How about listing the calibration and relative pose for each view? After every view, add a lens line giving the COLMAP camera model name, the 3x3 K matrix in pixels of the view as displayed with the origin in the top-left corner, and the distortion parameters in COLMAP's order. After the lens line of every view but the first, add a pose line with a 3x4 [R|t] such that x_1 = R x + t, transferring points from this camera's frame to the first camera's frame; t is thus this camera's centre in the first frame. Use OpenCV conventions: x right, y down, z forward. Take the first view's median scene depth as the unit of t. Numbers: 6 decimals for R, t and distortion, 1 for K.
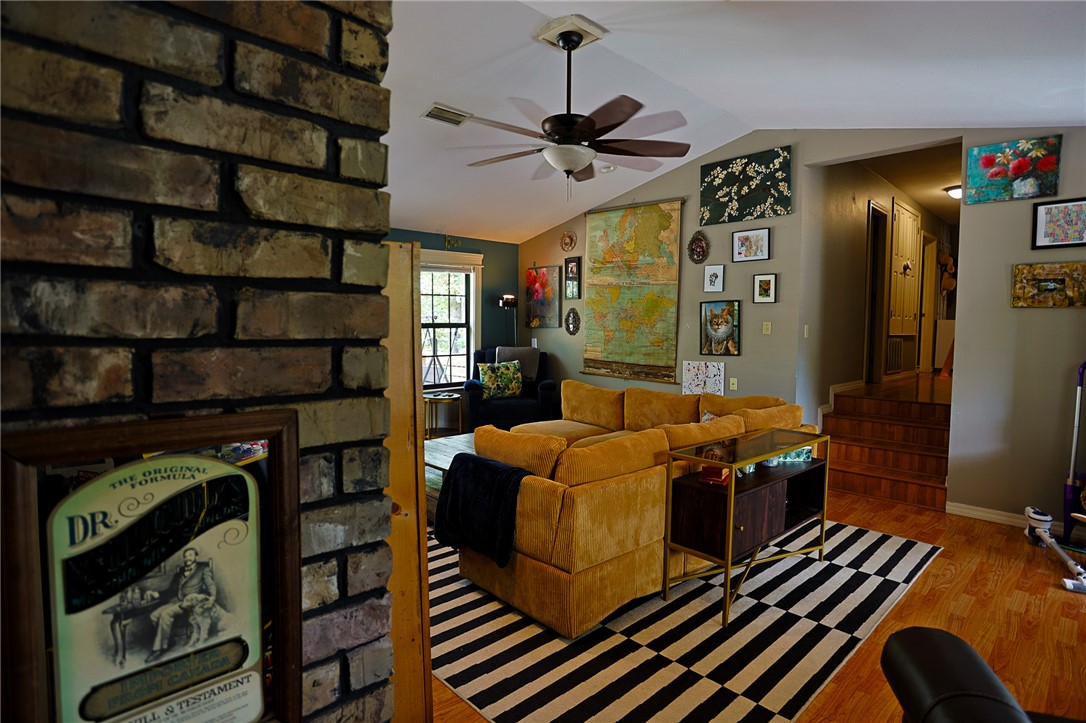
lens RADIAL K [[555.4, 0, 543.0], [0, 555.4, 349.1], [0, 0, 1]] dist [-0.078842, 0.033212]
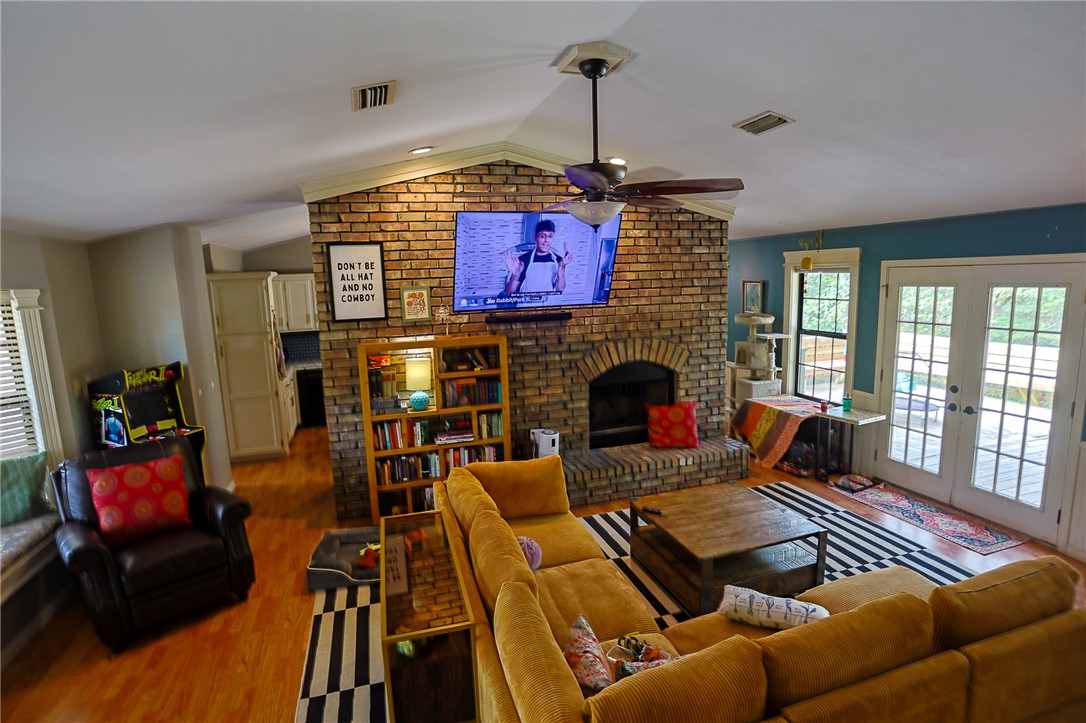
lens RADIAL K [[557.1, 0, 541.8], [0, 557.1, 361.8], [0, 0, 1]] dist [-0.076084, 0.032418]
pose [[-0.431777, 0.140303, -0.891002, 1.041155], [-0.011854, 0.986860, 0.161142, -0.278097], [0.901903, 0.080139, -0.424440, 1.523696]]
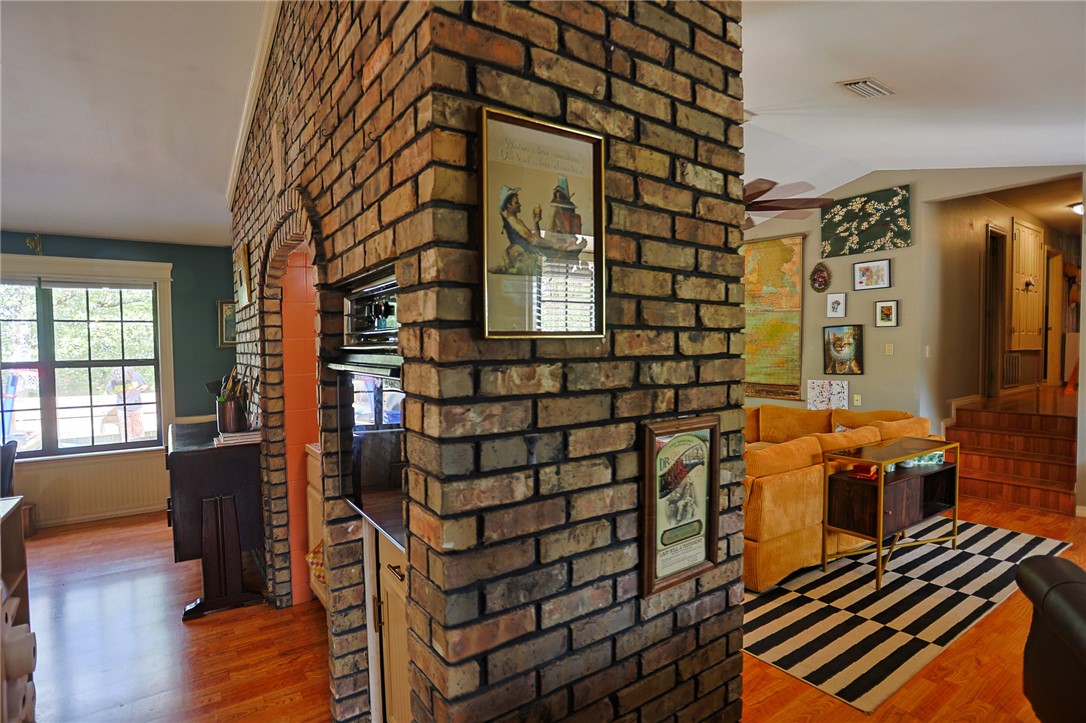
lens RADIAL K [[557.1, 0, 541.8], [0, 557.1, 361.8], [0, 0, 1]] dist [-0.076084, 0.032418]
pose [[0.988508, -0.021611, -0.149617, -0.209830], [0.019849, 0.999715, -0.013255, -0.021336], [0.149861, 0.010133, 0.988655, -0.324369]]
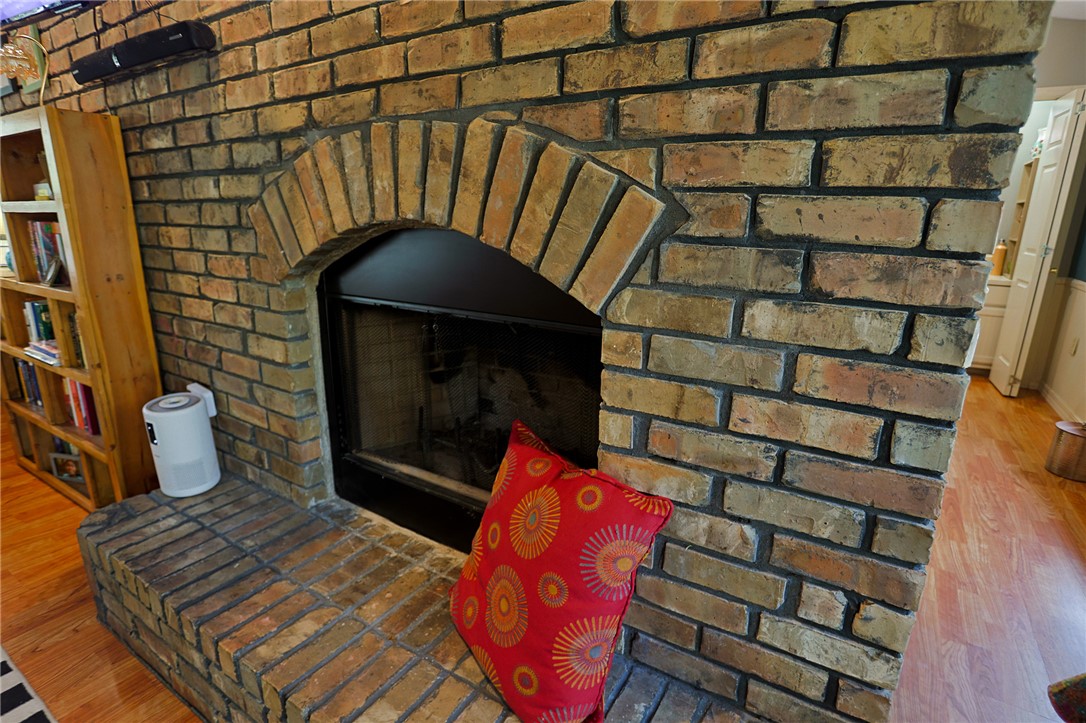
lens RADIAL K [[557.1, 0, 541.8], [0, 557.1, 361.8], [0, 0, 1]] dist [-0.076084, 0.032418]
pose [[-0.966257, 0.048349, -0.253003, -0.679363], [-0.031588, 0.952570, 0.302677, -0.024403], [0.255638, 0.300455, -0.918899, 1.463264]]
